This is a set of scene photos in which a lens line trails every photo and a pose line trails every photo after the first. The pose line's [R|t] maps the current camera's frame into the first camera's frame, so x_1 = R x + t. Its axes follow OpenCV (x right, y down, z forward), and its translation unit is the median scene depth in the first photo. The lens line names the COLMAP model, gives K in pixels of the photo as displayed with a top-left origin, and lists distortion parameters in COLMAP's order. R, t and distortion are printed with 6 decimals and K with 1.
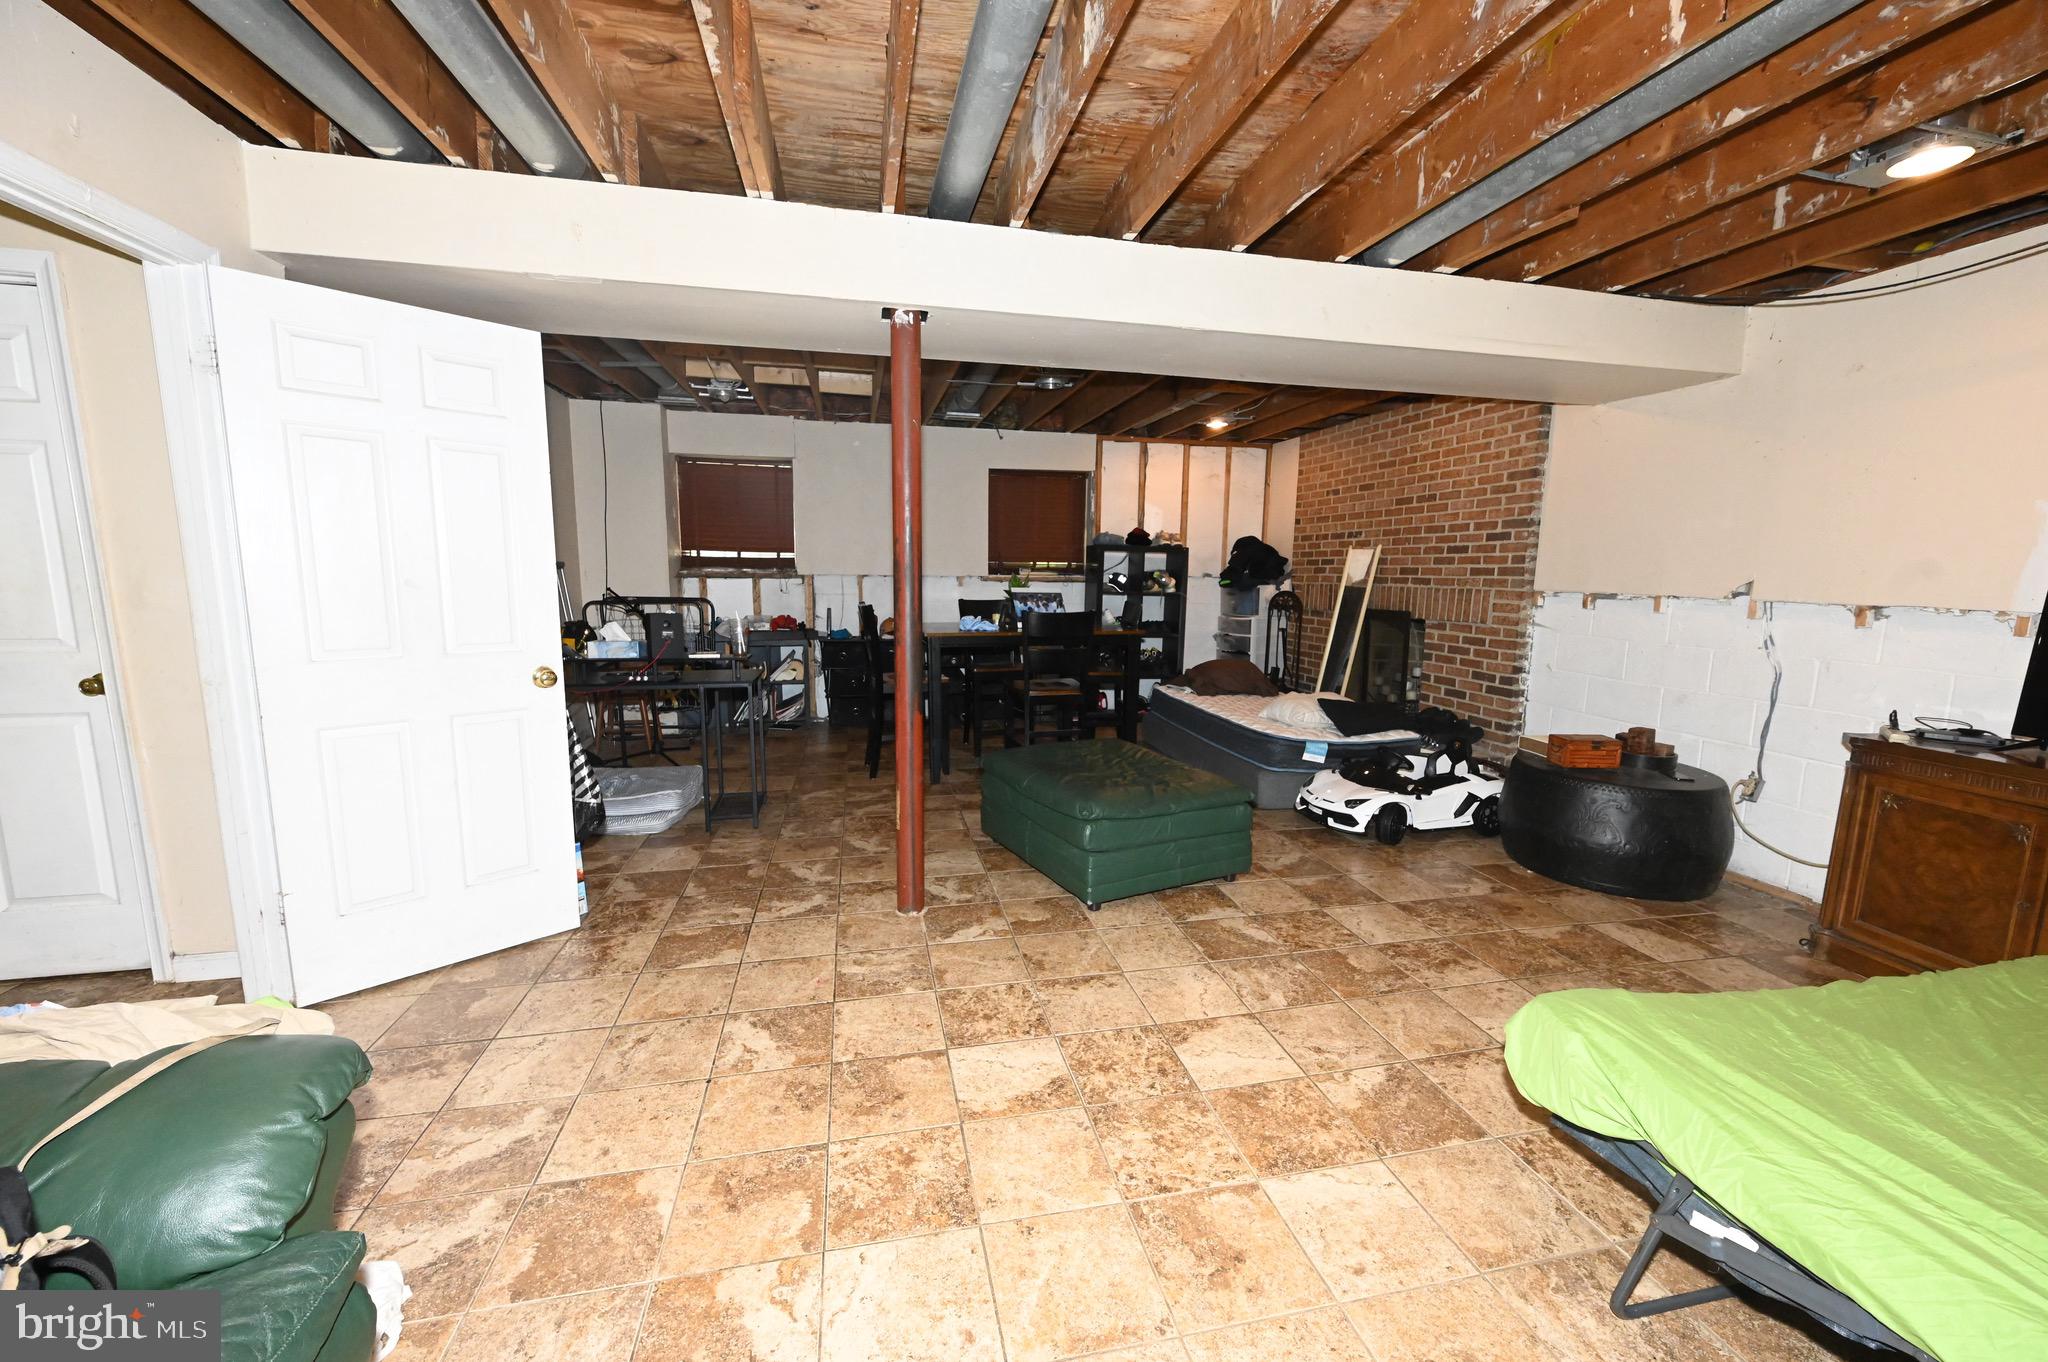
lens RADIAL K [[802.8, 0, 1031.3], [0, 802.8, 680.5], [0, 0, 1]] dist [-0.001558, 0.000198]
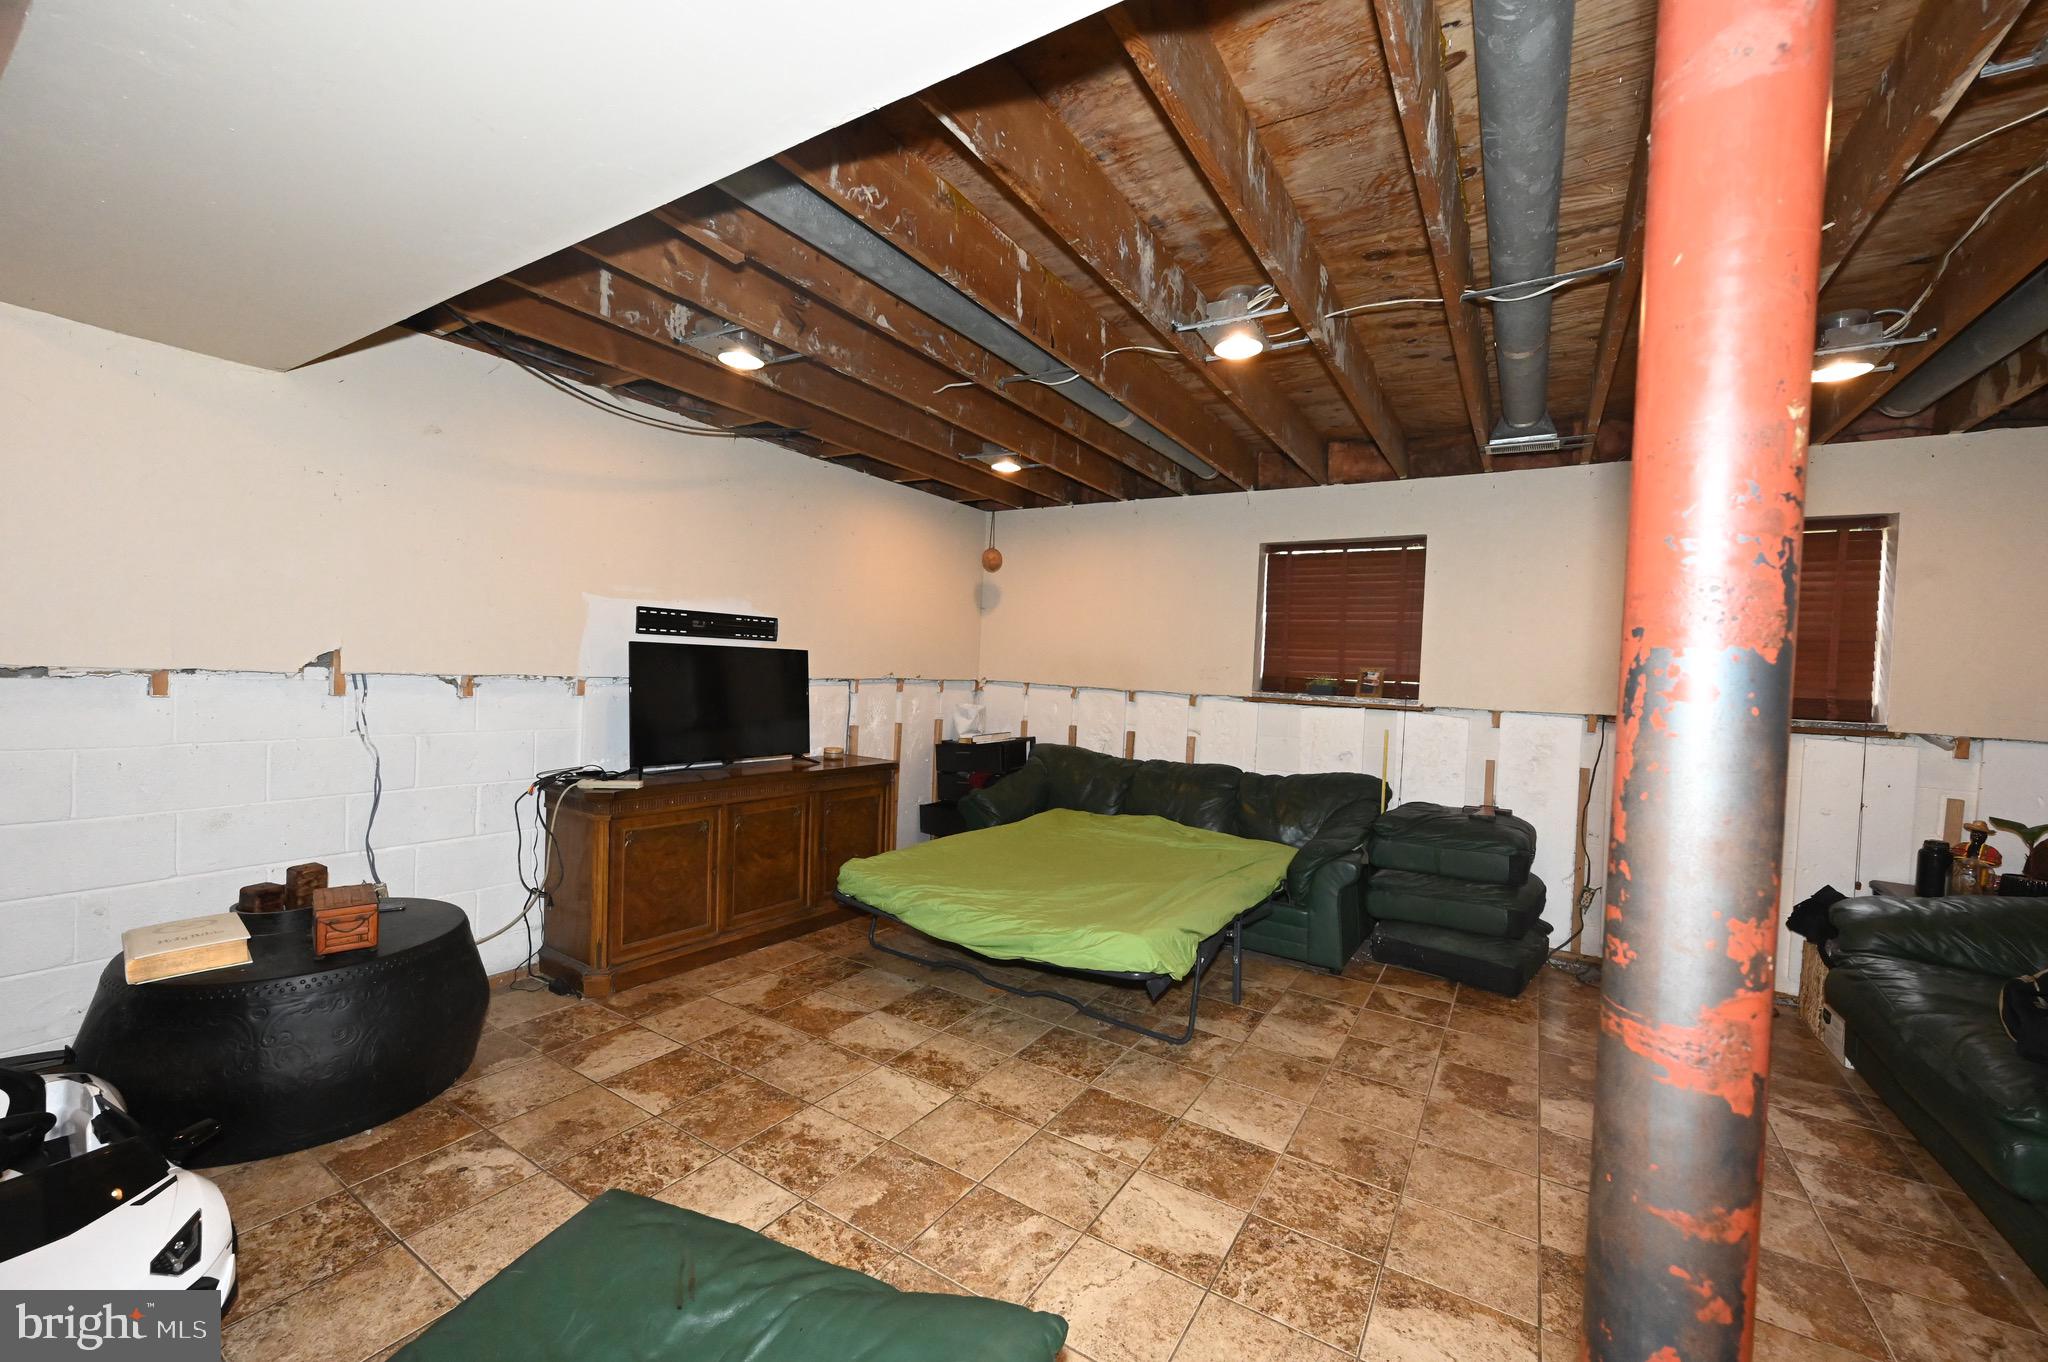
lens RADIAL K [[802.8, 0, 1031.3], [0, 802.8, 680.5], [0, 0, 1]] dist [-0.001558, 0.000198]
pose [[-0.712122, -0.056453, 0.699782, -0.108410], [0.045944, 0.990878, 0.126691, -0.117594], [-0.700551, 0.122370, -0.703032, 0.783569]]
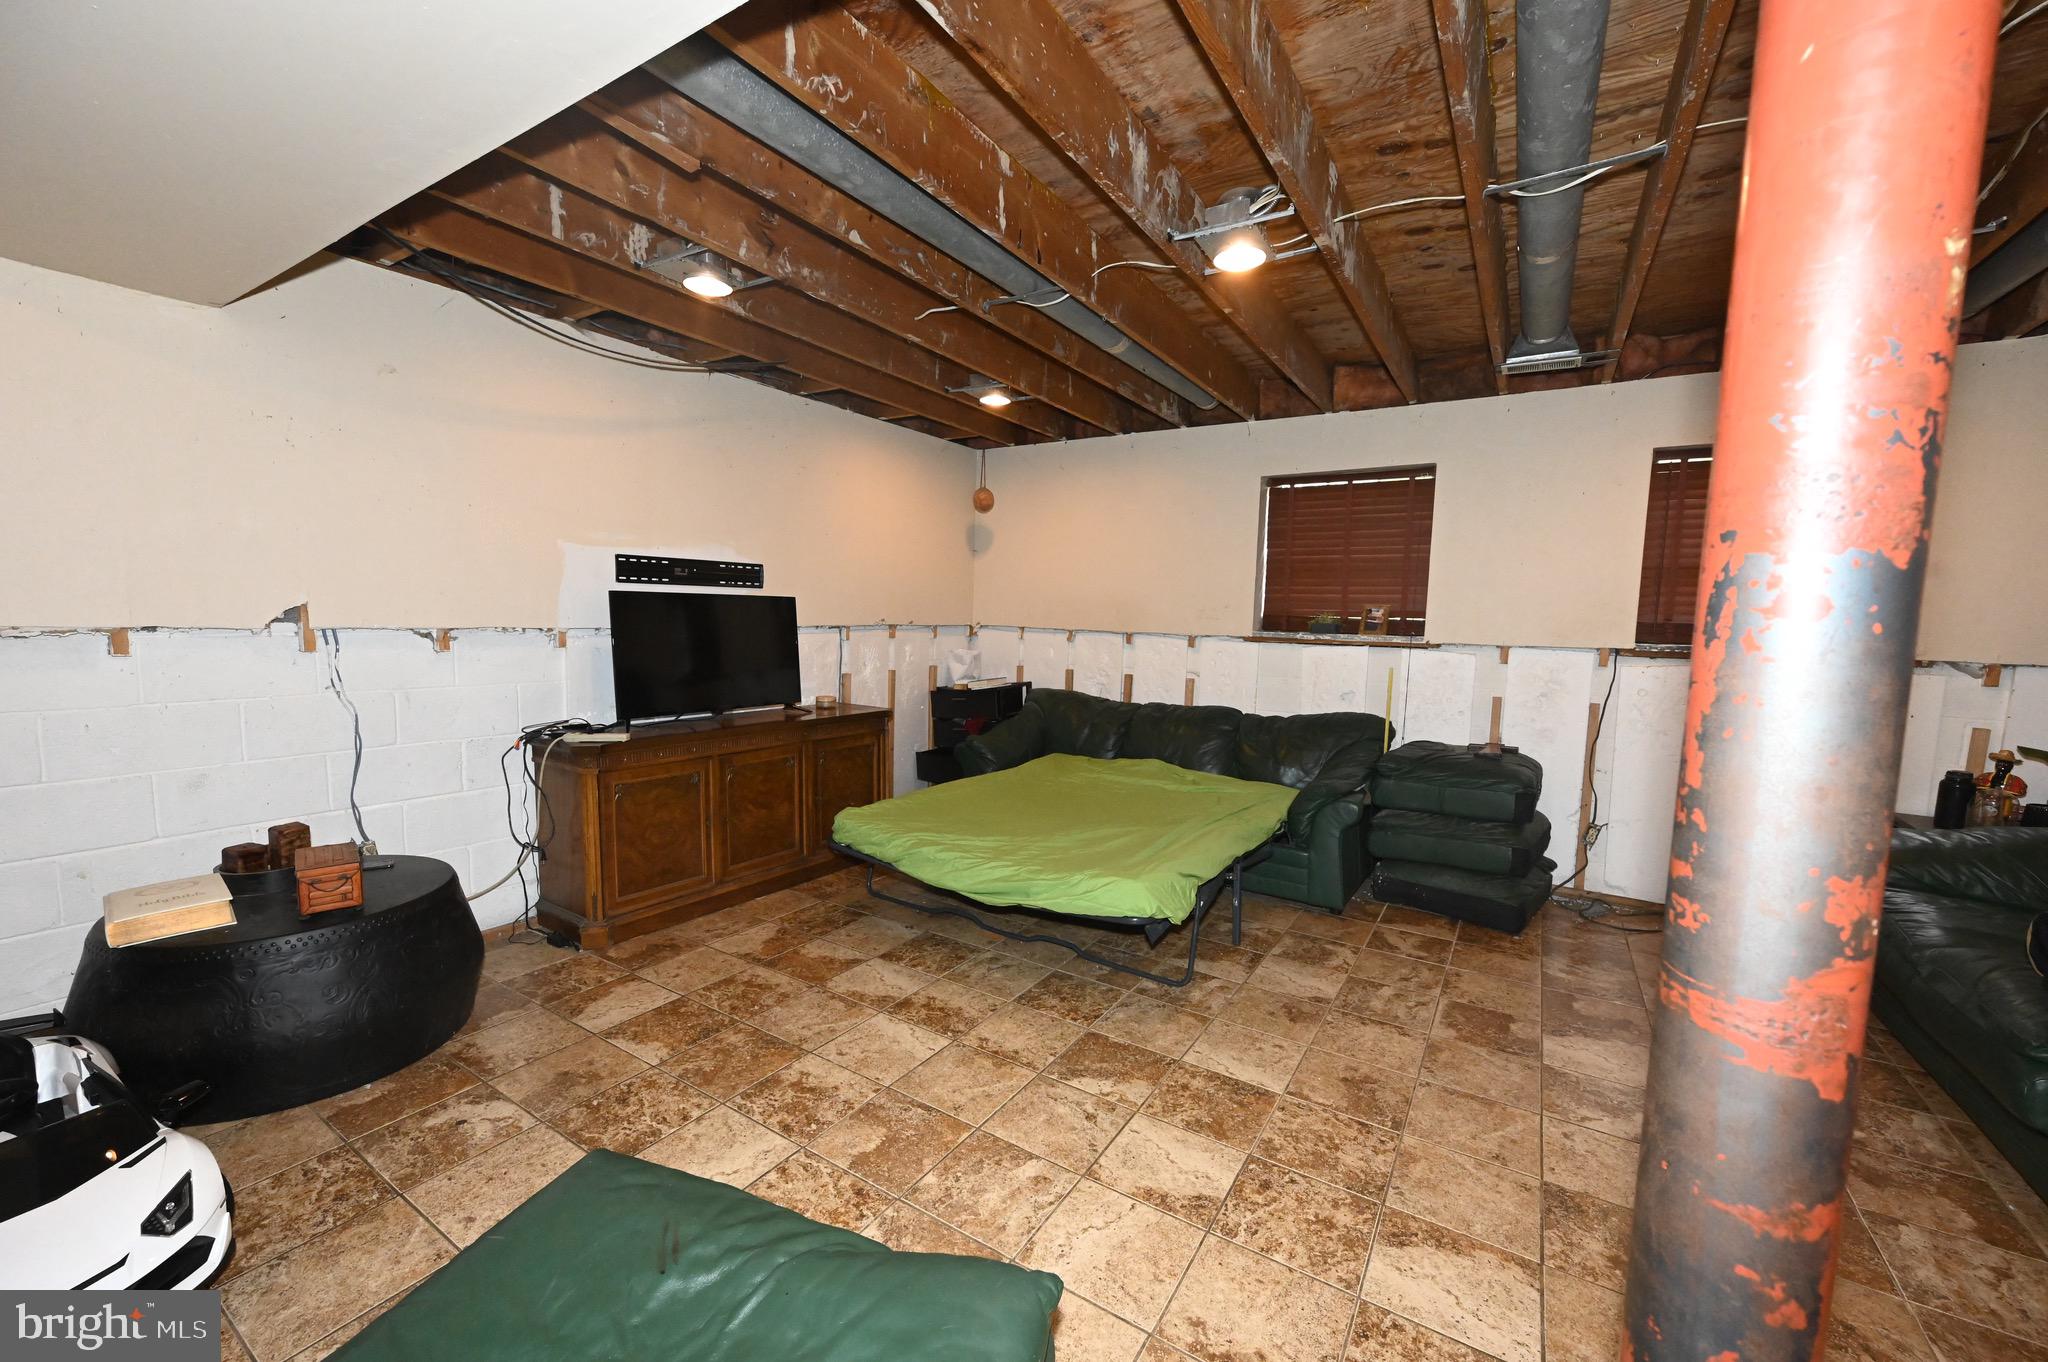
lens RADIAL K [[801.6, 0, 1024.0], [0, 801.6, 688.0], [0, 0, 1]] dist [-0.001235, 0.000025]
pose [[-0.707836, -0.097325, 0.699640, -0.096908], [0.065214, 0.977229, 0.201917, -0.112159], [-0.703360, 0.188550, -0.685371, 0.765397]]
